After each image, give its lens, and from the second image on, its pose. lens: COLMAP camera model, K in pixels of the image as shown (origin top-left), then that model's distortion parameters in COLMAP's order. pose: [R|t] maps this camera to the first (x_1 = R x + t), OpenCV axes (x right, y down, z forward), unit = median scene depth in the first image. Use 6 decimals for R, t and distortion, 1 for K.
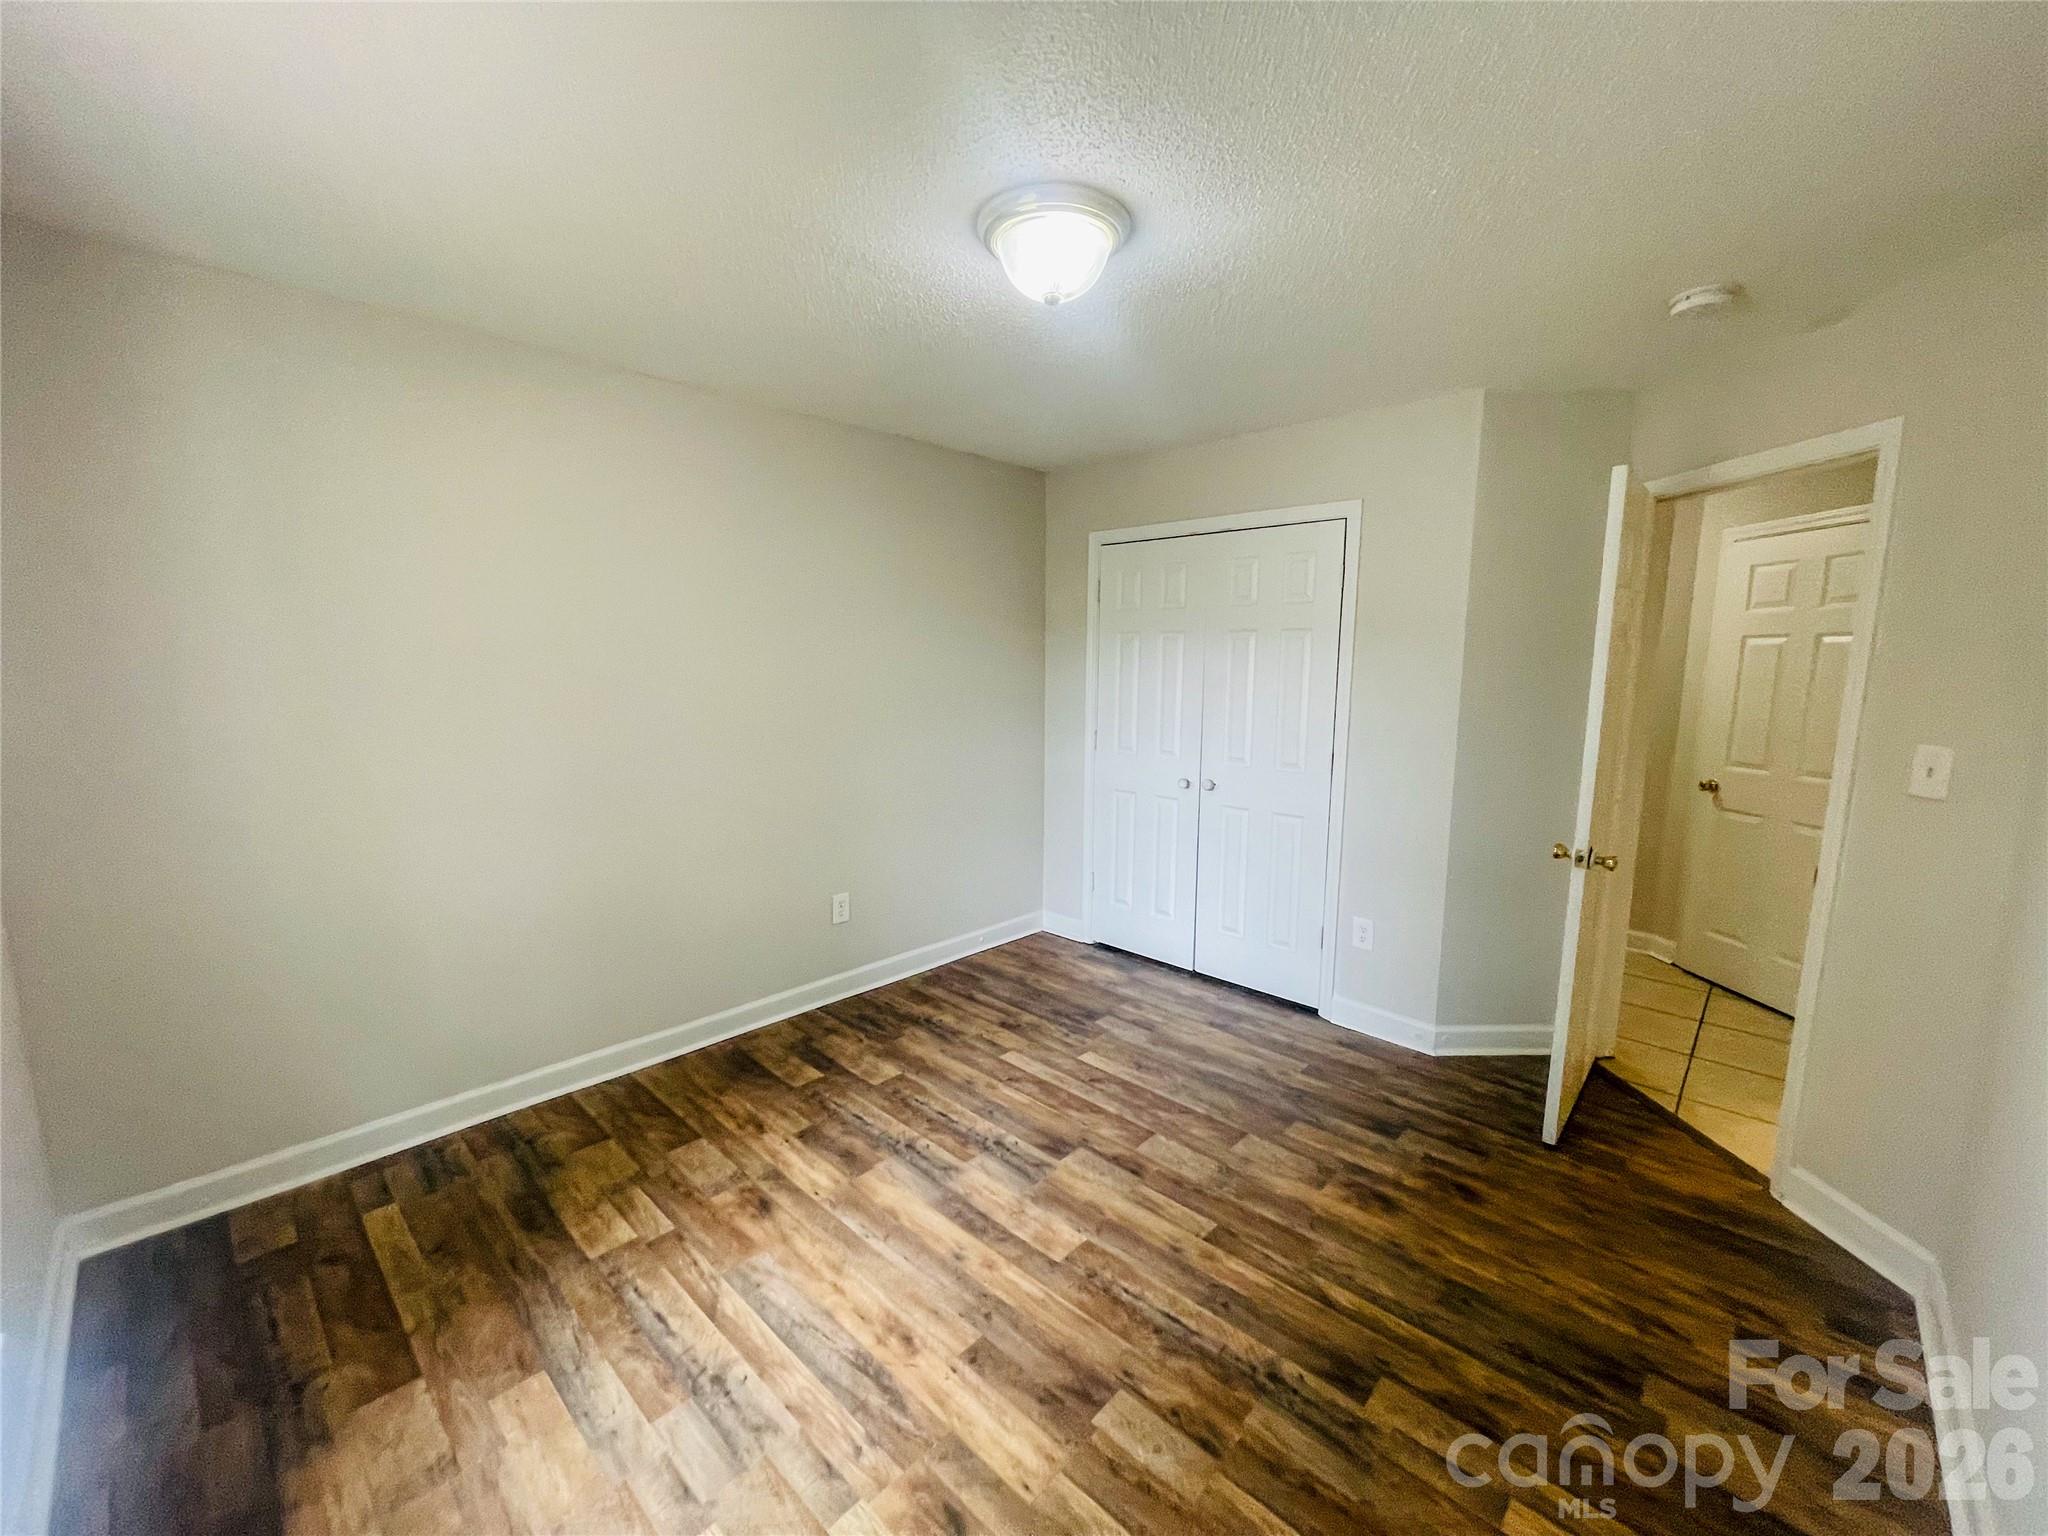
lens RADIAL K [[821.3, 0, 1022.4], [0, 821.3, 770.2], [0, 0, 1]] dist [-0.002497, -0.000775]
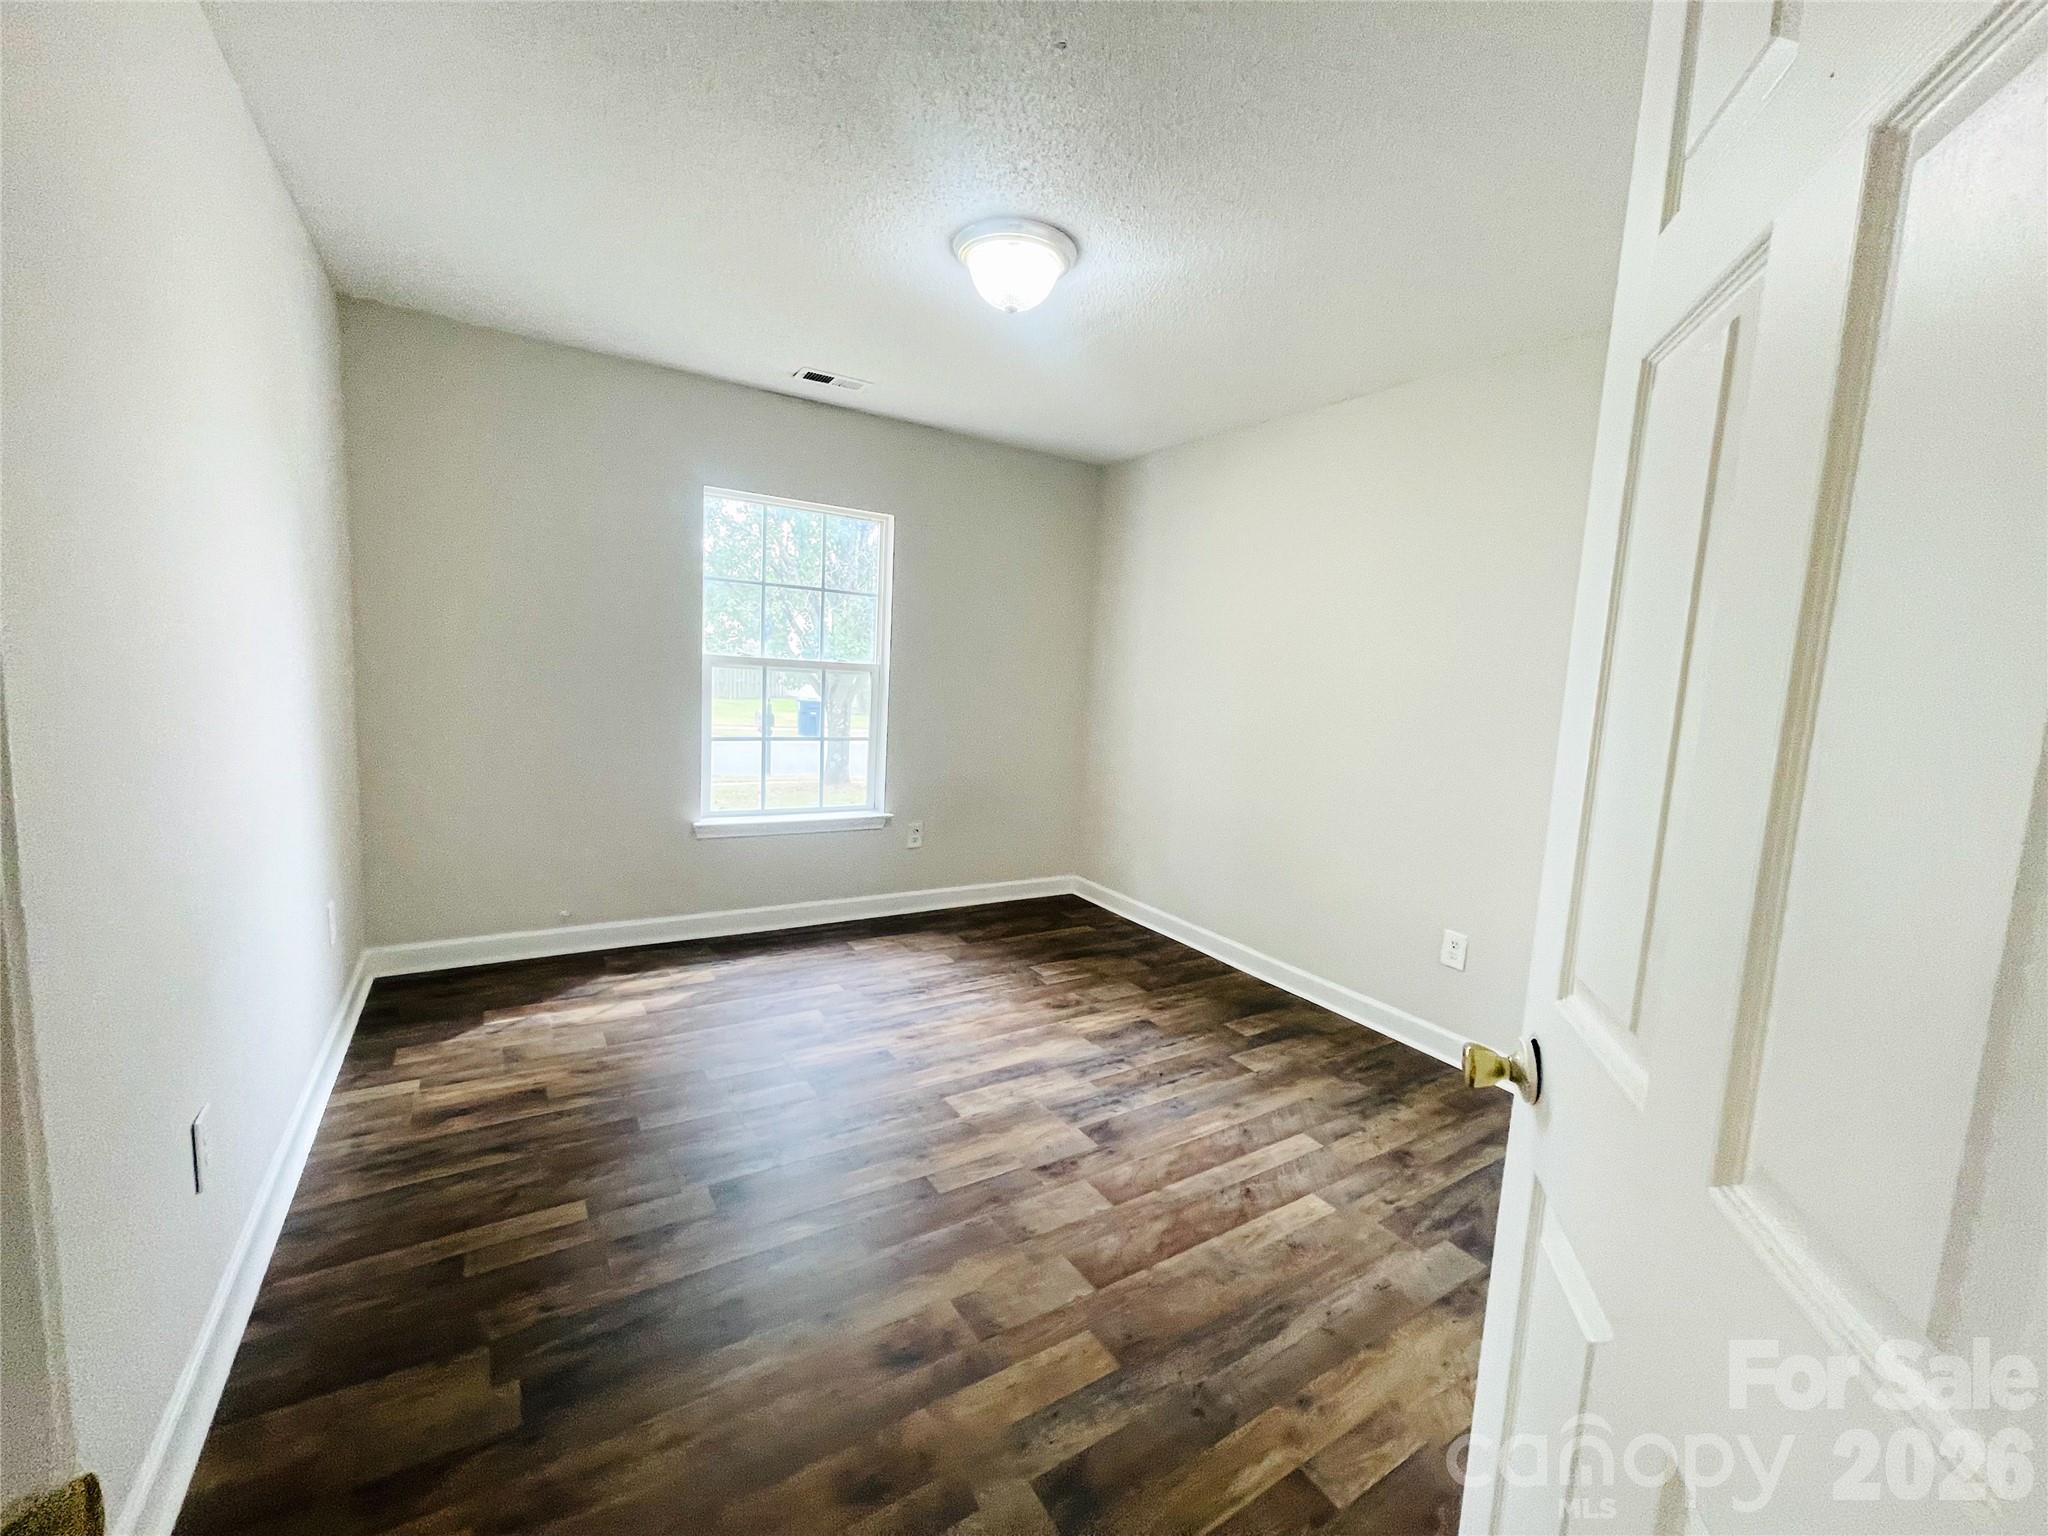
lens RADIAL K [[821.3, 0, 1020.9], [0, 821.3, 752.5], [0, 0, 1]] dist [-0.002497, -0.000775]
pose [[-0.243495, 0.076519, -0.966879, 0.905934], [-0.192771, 0.973177, 0.125564, -0.059698], [0.950552, 0.216960, -0.222213, 0.993084]]
